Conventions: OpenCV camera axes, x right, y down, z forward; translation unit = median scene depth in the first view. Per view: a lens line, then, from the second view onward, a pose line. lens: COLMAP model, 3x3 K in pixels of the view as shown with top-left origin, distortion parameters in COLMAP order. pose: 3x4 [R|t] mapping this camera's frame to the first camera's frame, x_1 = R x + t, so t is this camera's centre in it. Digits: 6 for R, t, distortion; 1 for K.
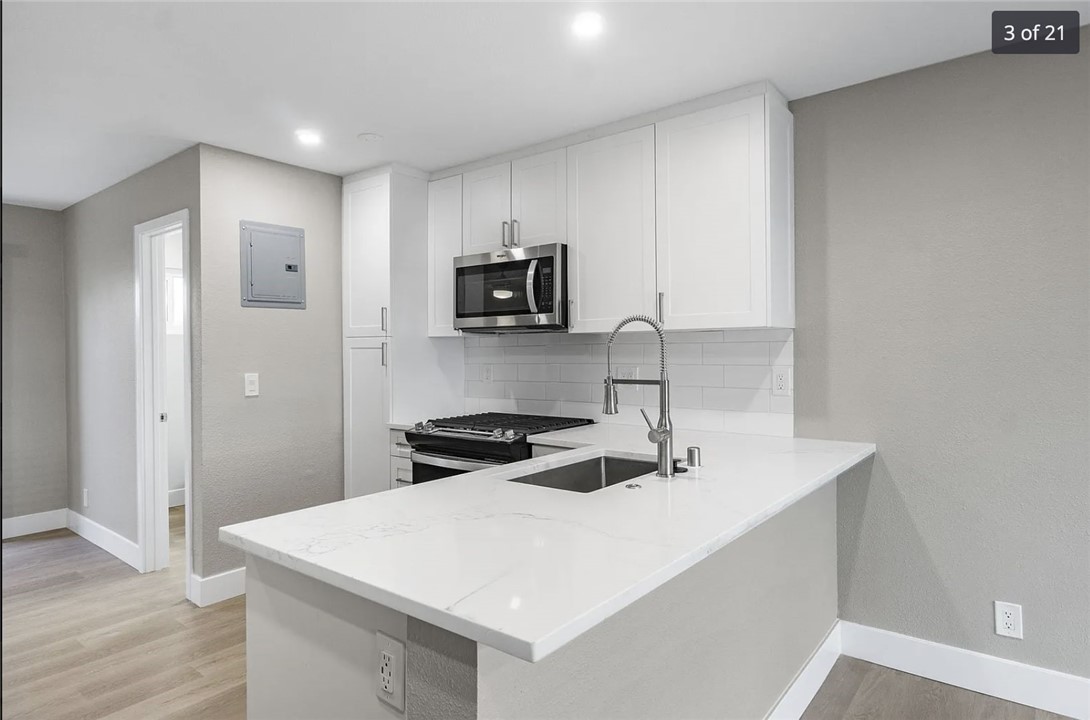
lens RADIAL K [[623.8, 0, 539.3], [0, 623.8, 347.4], [0, 0, 1]] dist [0.007711, 0.000813]
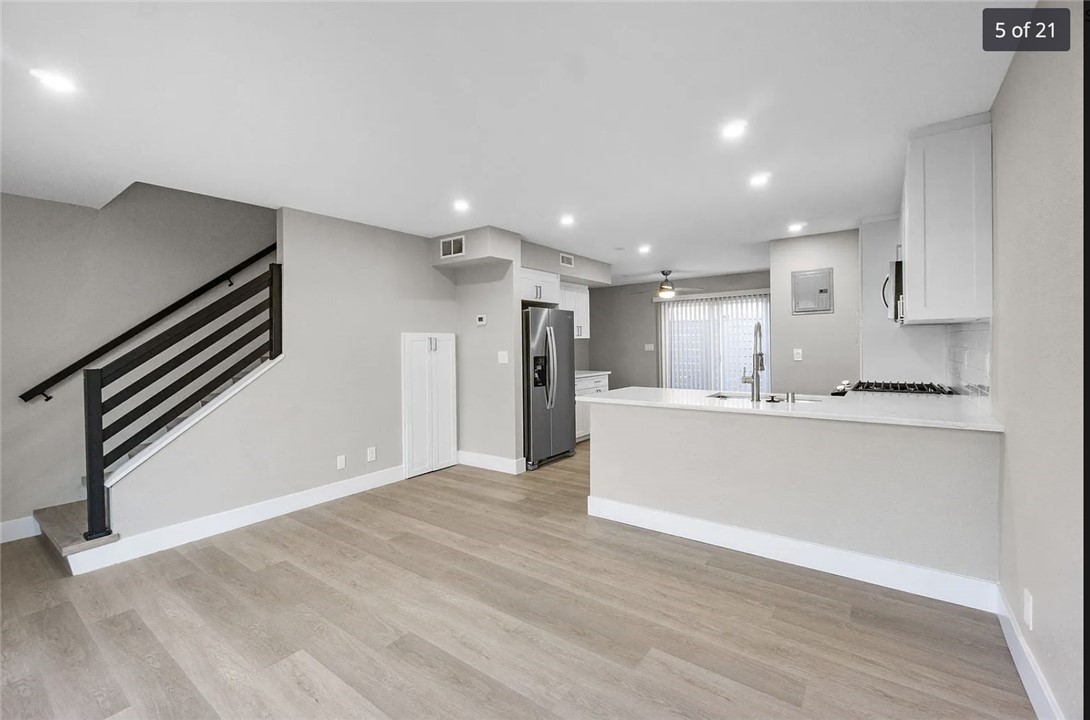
lens RADIAL K [[463.3, 0, 535.4], [0, 463.3, 357.1], [0, 0, 1]] dist [-0.000050, 0.000128]
pose [[0.035307, 0.038547, -0.998633, 0.941332], [0.019417, 0.999041, 0.039249, -0.006029], [0.999188, -0.020776, 0.034524, 0.130033]]
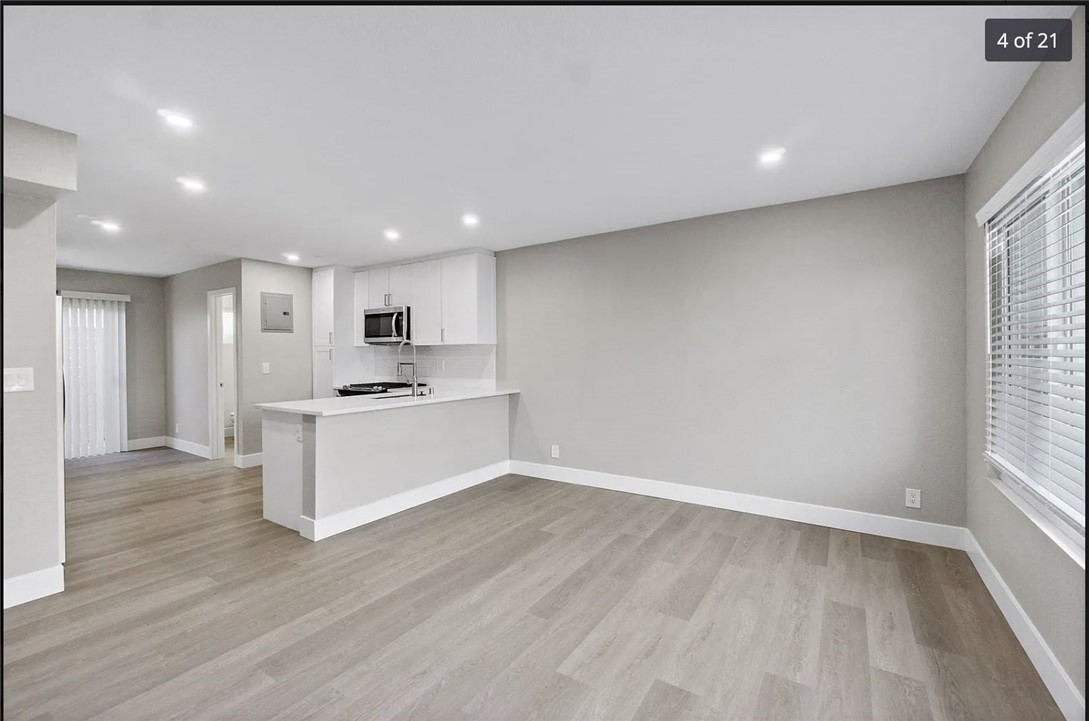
lens RADIAL K [[462.9, 0, 534.9], [0, 462.9, 357.6], [0, 0, 1]] dist [-0.000050, 0.000128]
pose [[0.996191, 0.004345, 0.087094, 0.316549], [-0.005211, 0.999939, 0.009722, 0.002856], [-0.087046, -0.010139, 0.996153, -0.655541]]
